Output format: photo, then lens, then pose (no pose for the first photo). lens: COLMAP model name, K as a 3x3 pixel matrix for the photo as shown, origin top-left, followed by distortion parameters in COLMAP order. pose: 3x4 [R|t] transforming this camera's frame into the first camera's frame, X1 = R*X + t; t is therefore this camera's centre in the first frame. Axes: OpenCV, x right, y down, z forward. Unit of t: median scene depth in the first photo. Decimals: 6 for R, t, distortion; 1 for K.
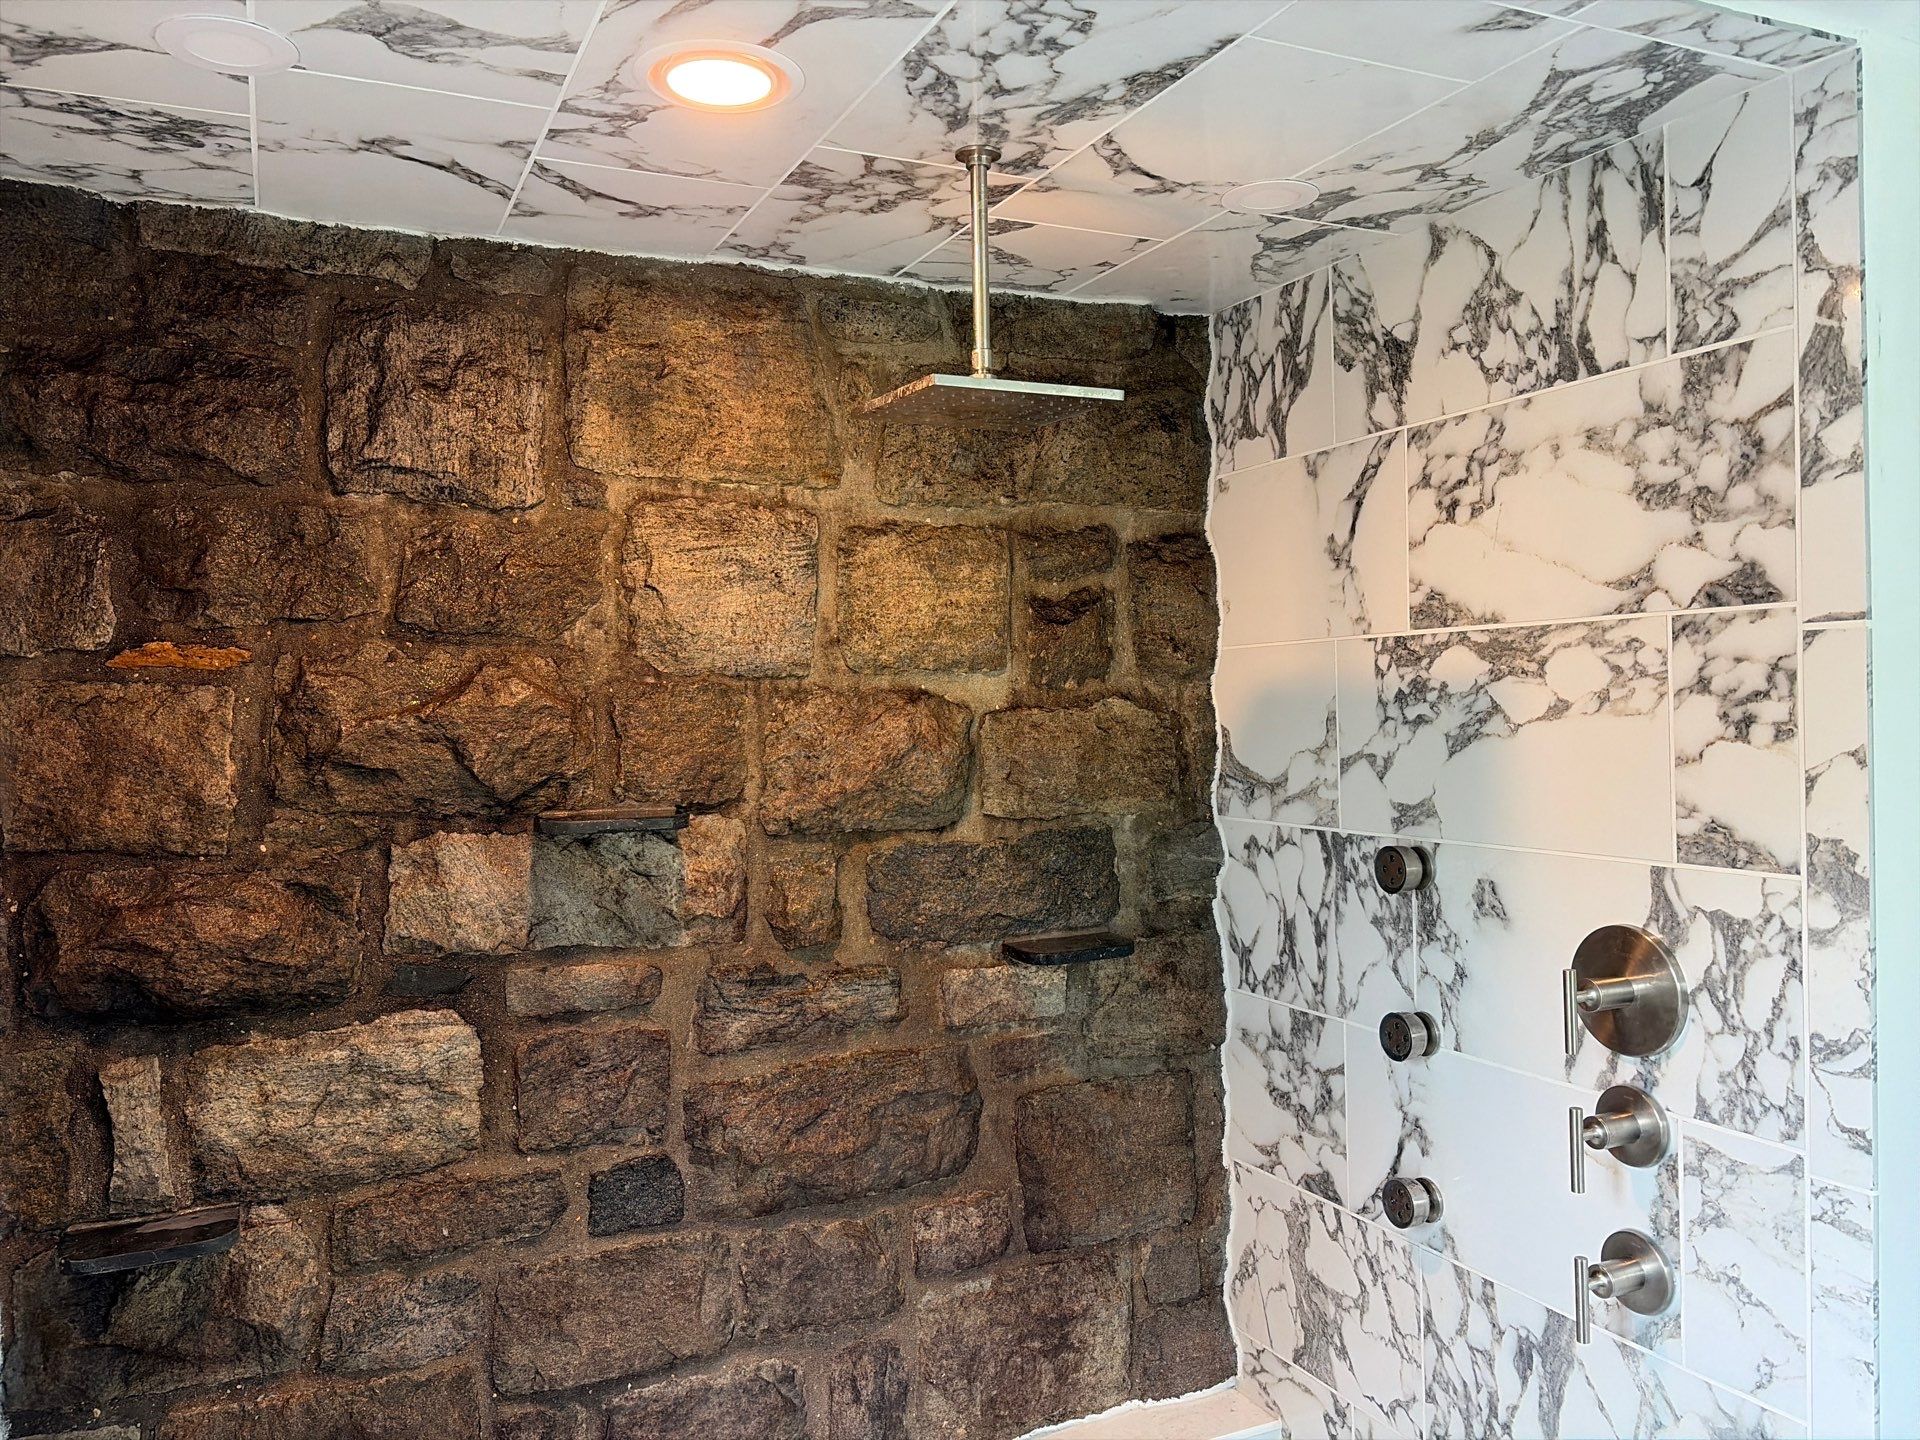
lens RADIAL K [[1451.6, 0, 958.0], [0, 1451.6, 723.8], [0, 0, 1]] dist [0.043869, -0.046894]
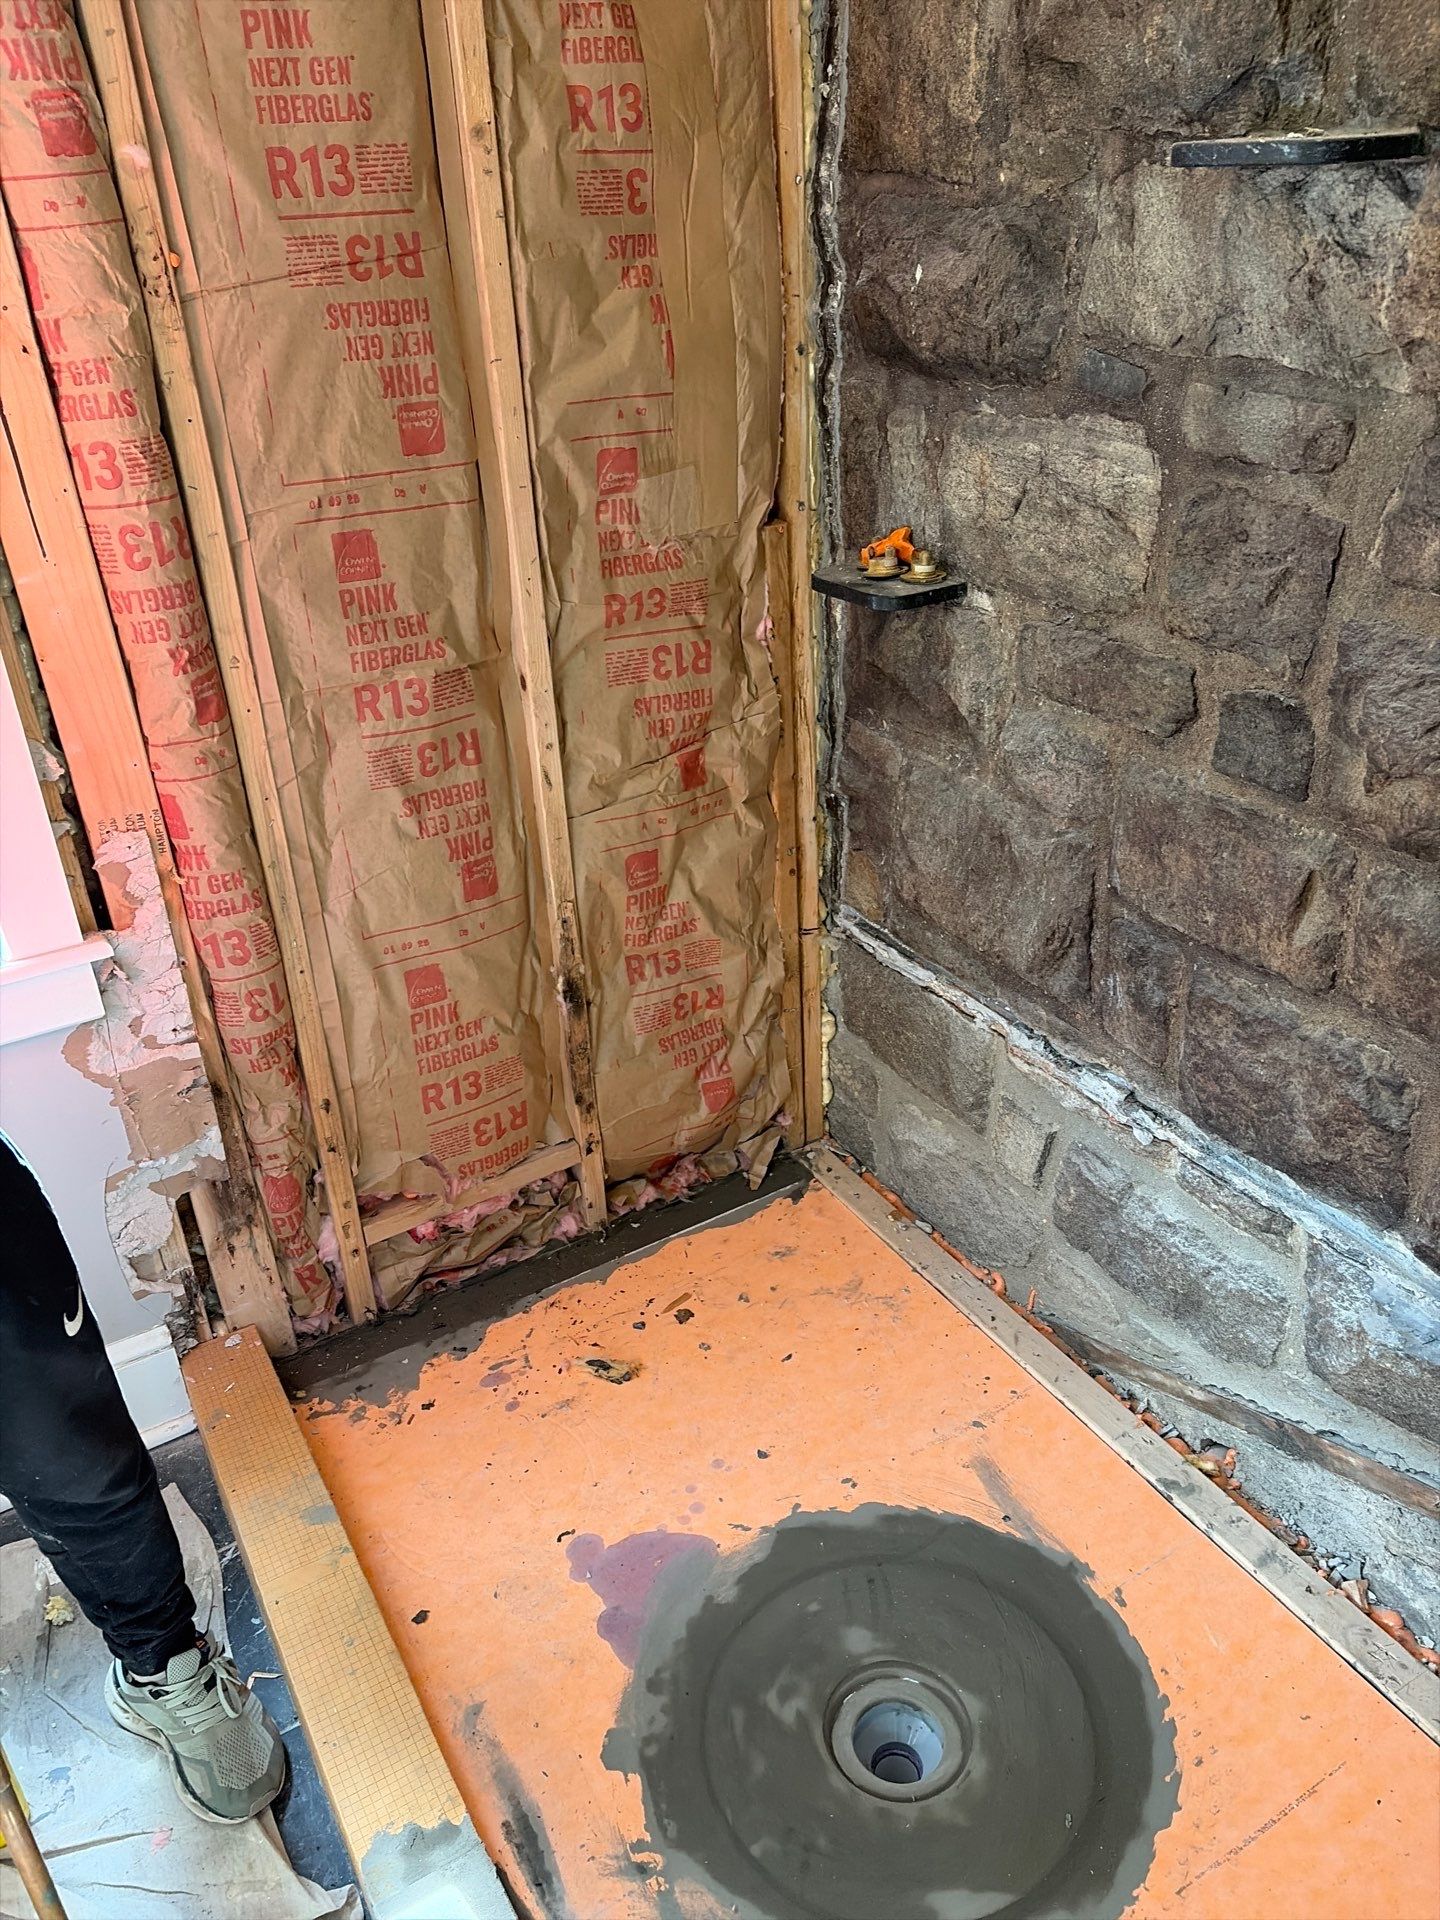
lens RADIAL K [[1451.6, 0, 736.4], [0, 1451.6, 959.8], [0, 0, 1]] dist [0.043869, -0.046894]
pose [[0.119029, 0.485129, -0.866304, 0.433829], [0.021699, 0.871027, 0.490756, 0.054783], [0.992654, -0.077212, 0.093151, 0.665376]]
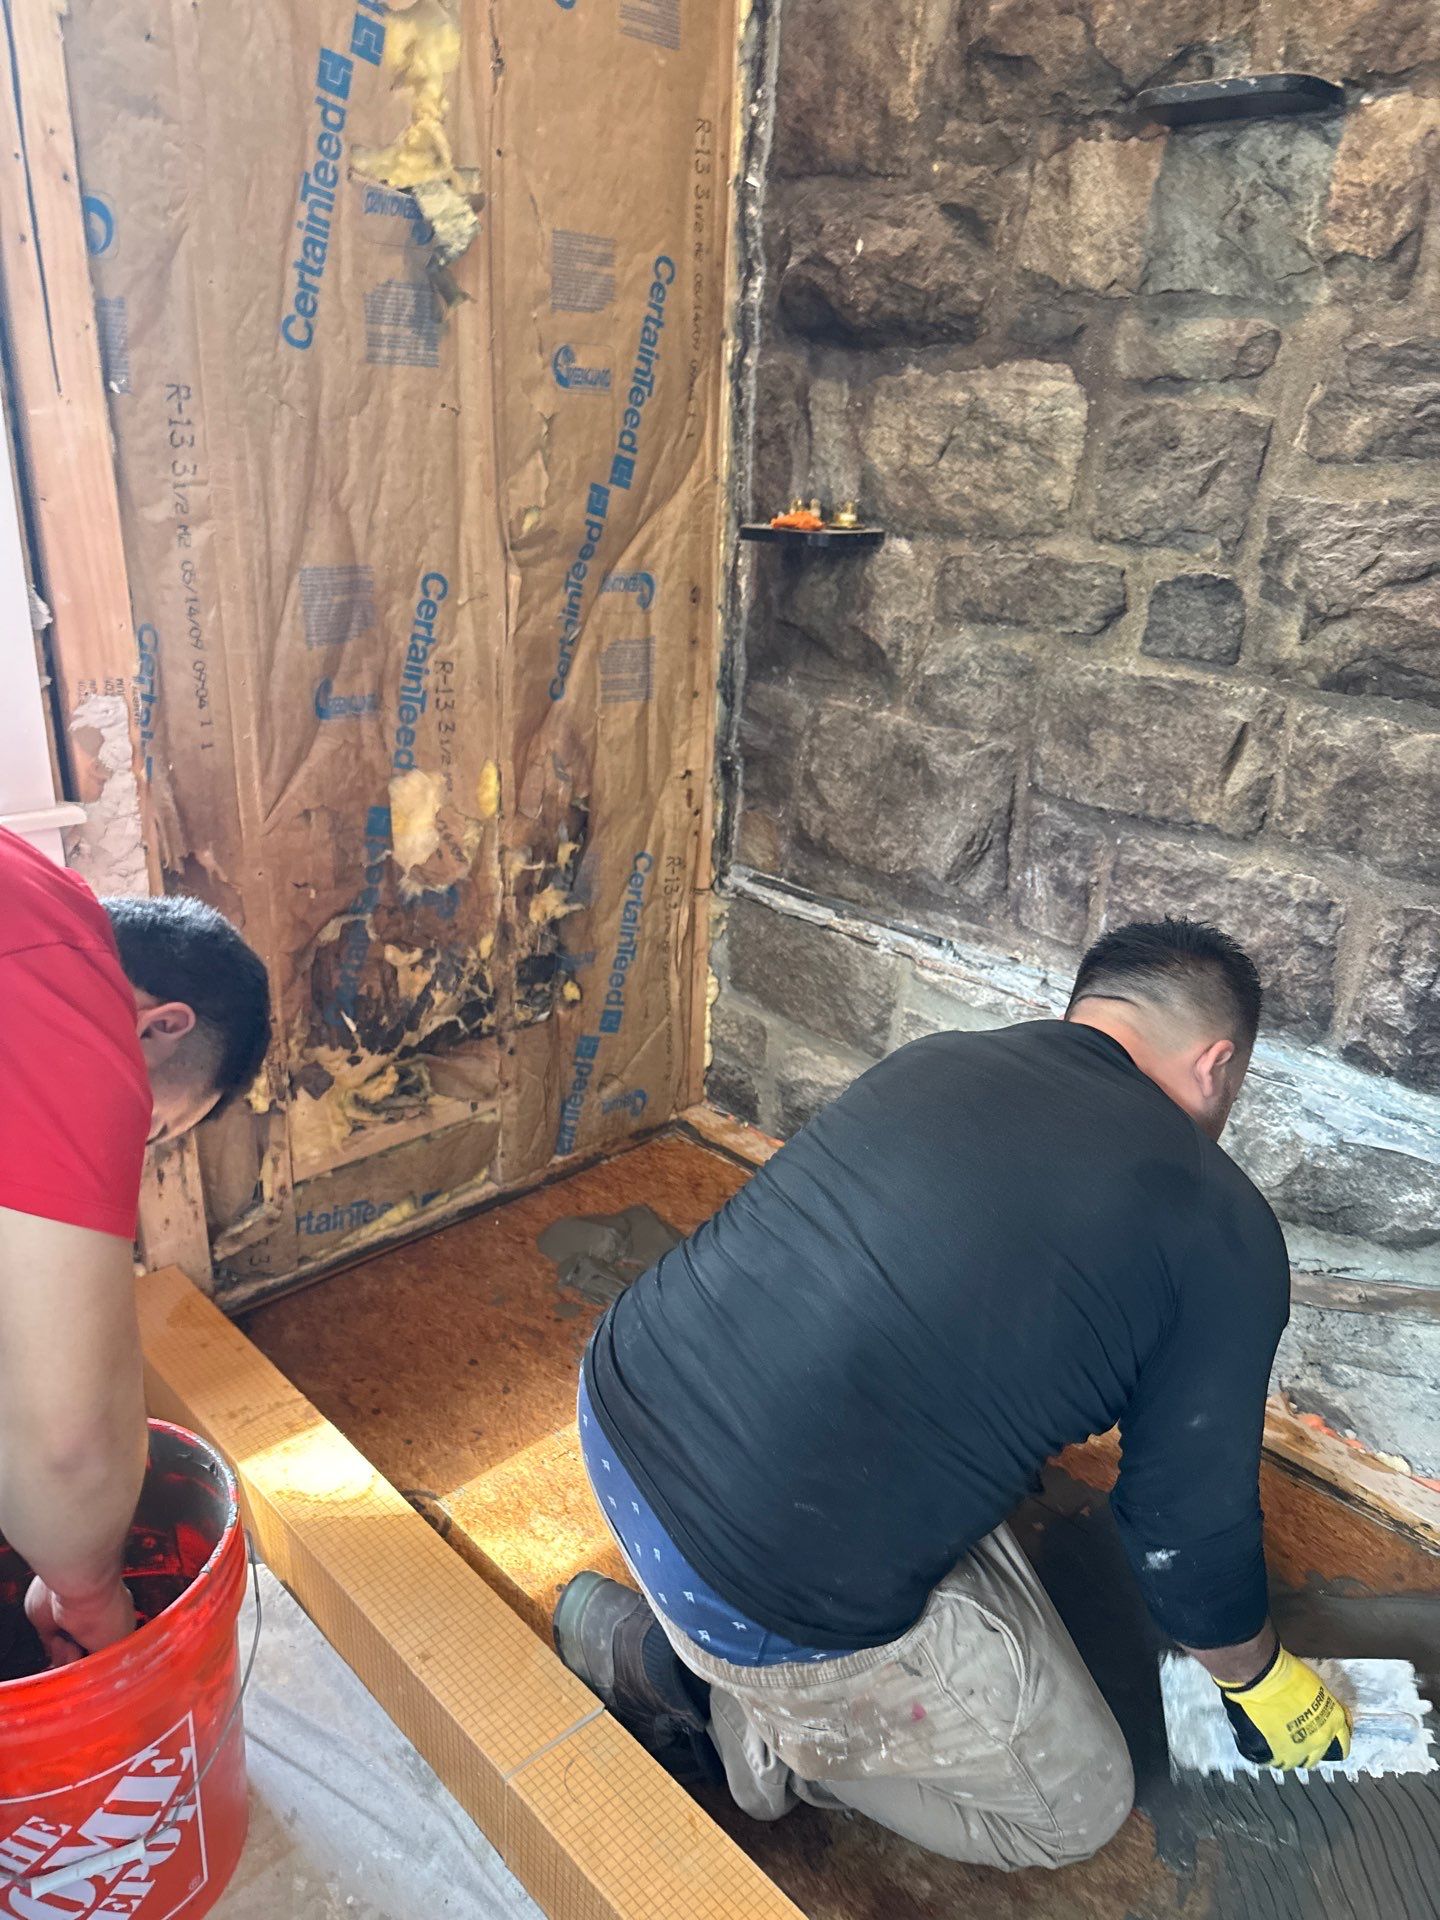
lens RADIAL K [[1358.7, 0, 705.8], [0, 1358.7, 972.8], [0, 0, 1]] dist [0.029318, -0.044741]
pose [[0.320677, 0.375621, -0.869526, 0.458091], [-0.057532, 0.924036, 0.377951, 0.230105], [0.945440, -0.071175, 0.317927, 0.466216]]
